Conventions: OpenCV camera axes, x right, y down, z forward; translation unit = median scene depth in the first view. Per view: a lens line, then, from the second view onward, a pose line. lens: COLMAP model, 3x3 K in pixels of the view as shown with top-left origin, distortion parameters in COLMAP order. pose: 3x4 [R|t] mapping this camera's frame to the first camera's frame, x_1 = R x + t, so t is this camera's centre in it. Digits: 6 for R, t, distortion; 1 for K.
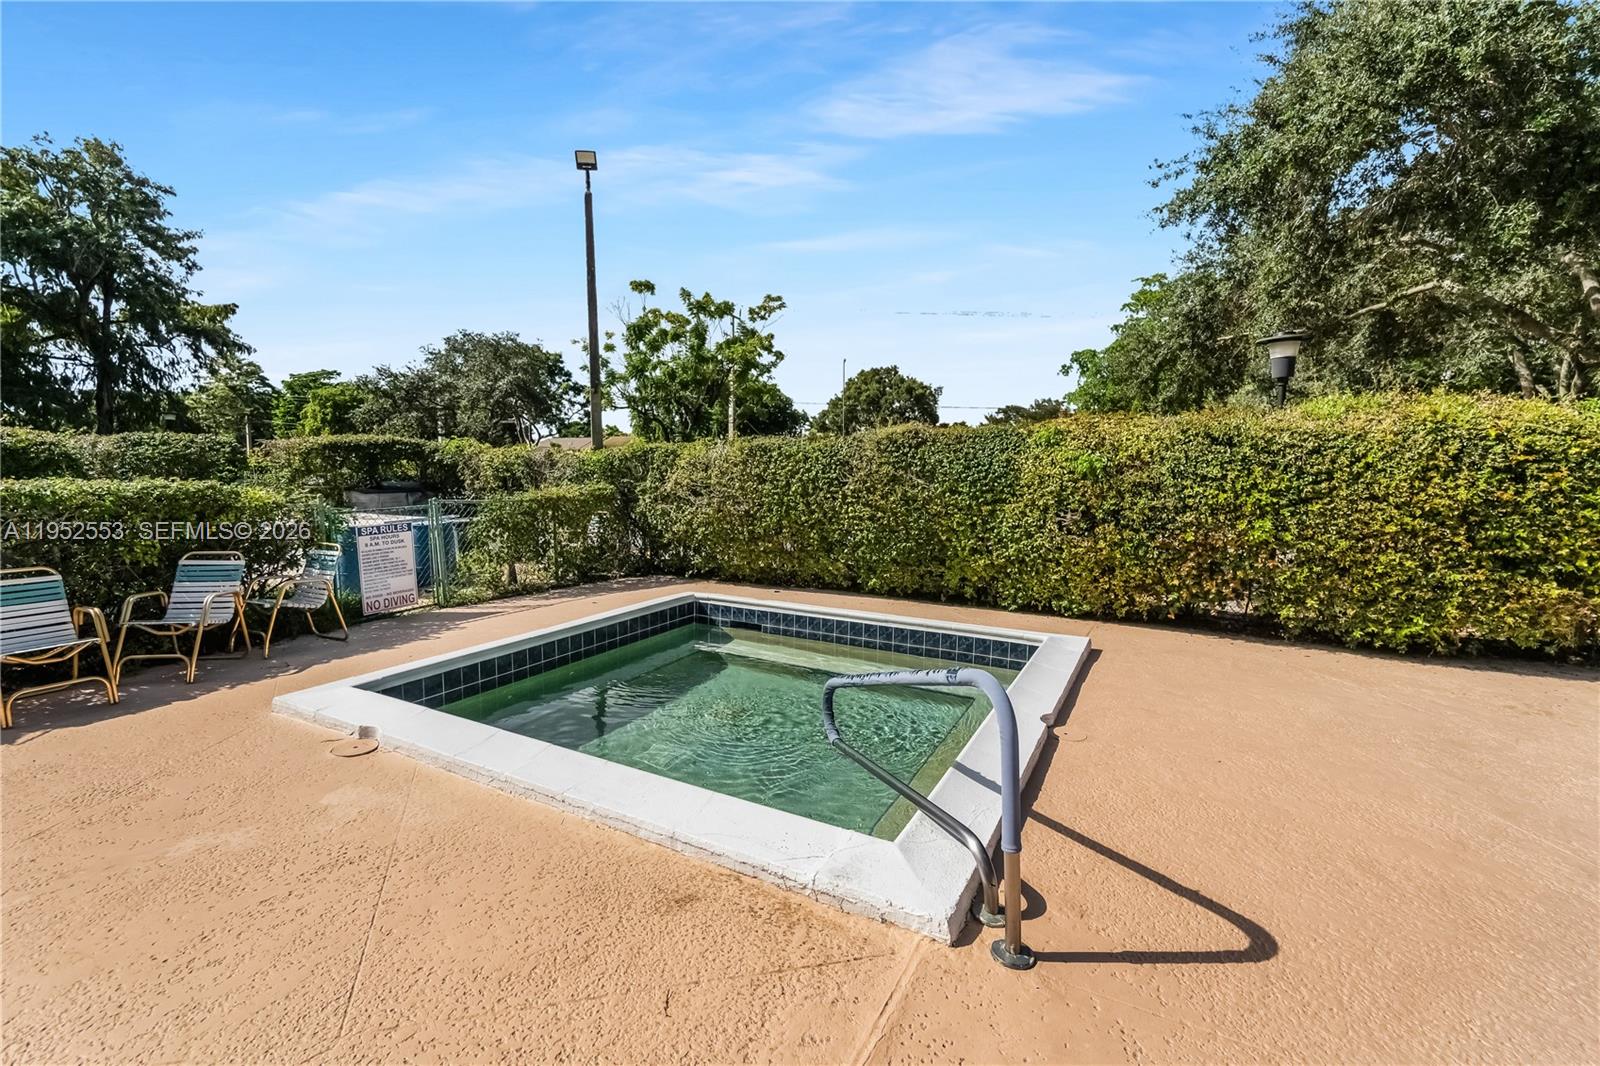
lens RADIAL K [[701.0, 0, 799.8], [0, 701.0, 532.6], [0, 0, 1]] dist [-0.000805, 0.000278]
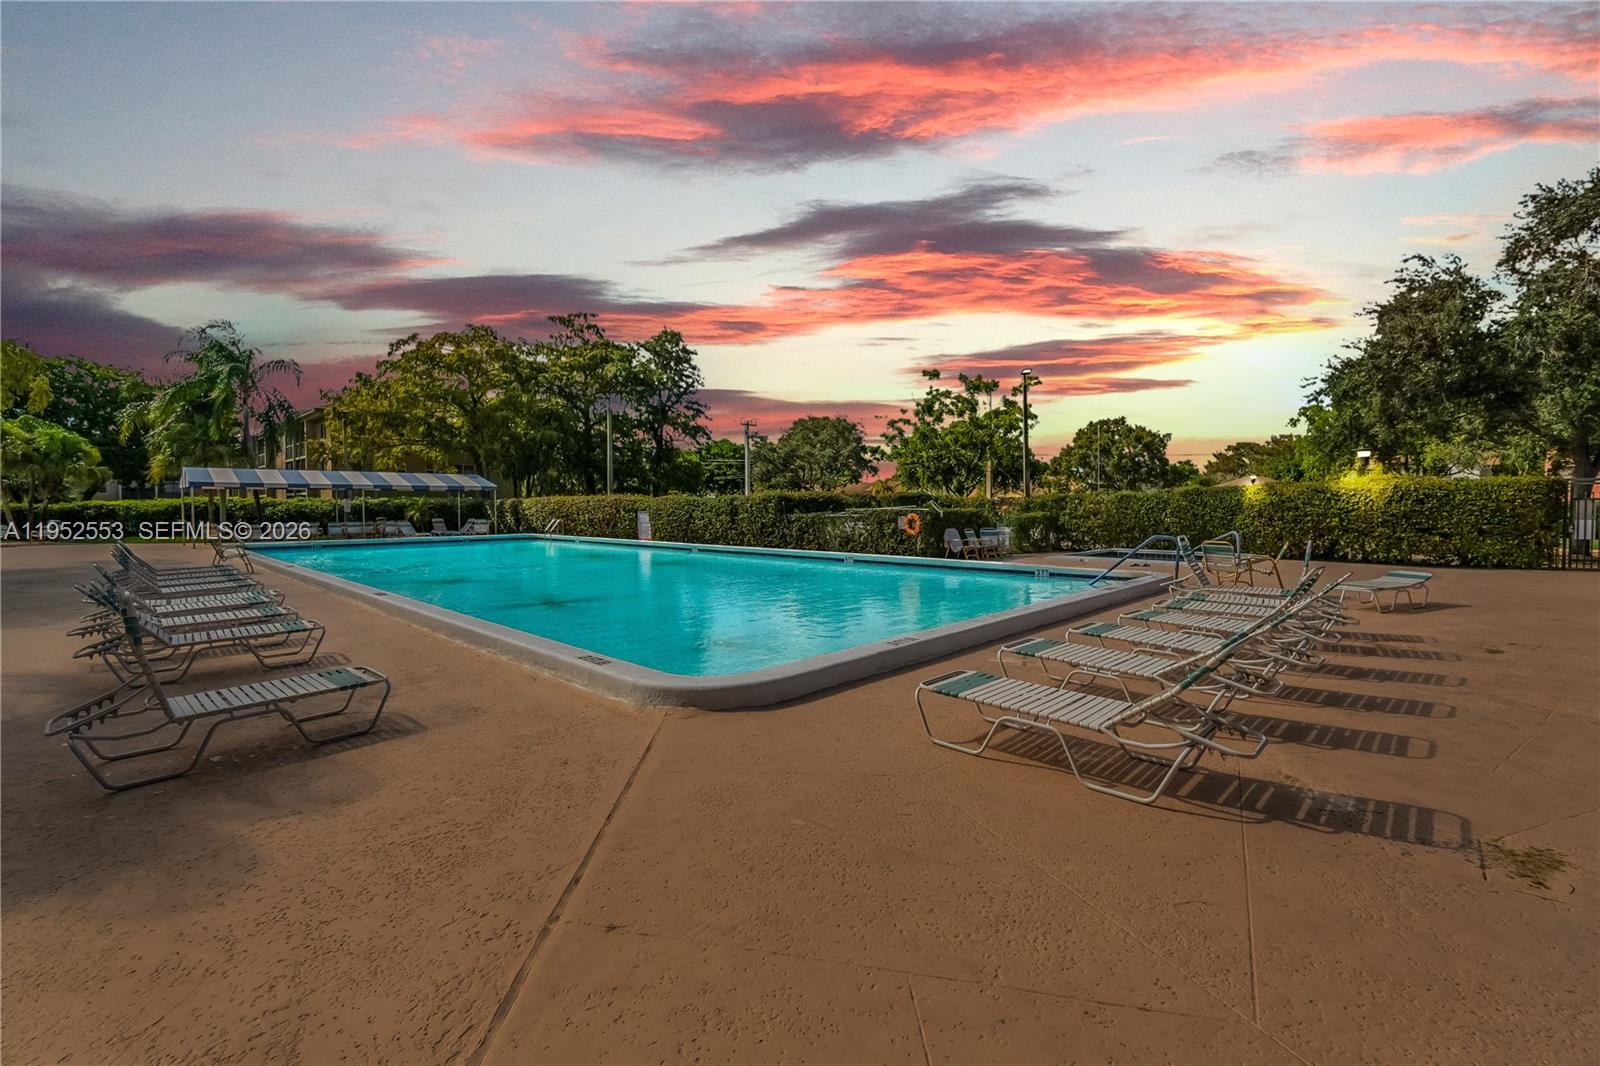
lens RADIAL K [[701.0, 0, 798.2], [0, 701.0, 529.4], [0, 0, 1]] dist [-0.000805, 0.000278]
pose [[0.962318, -0.001008, -0.271923, -0.100376], [-0.016740, 0.997877, -0.062941, 0.035053], [0.271409, 0.065121, 0.960258, -0.341342]]
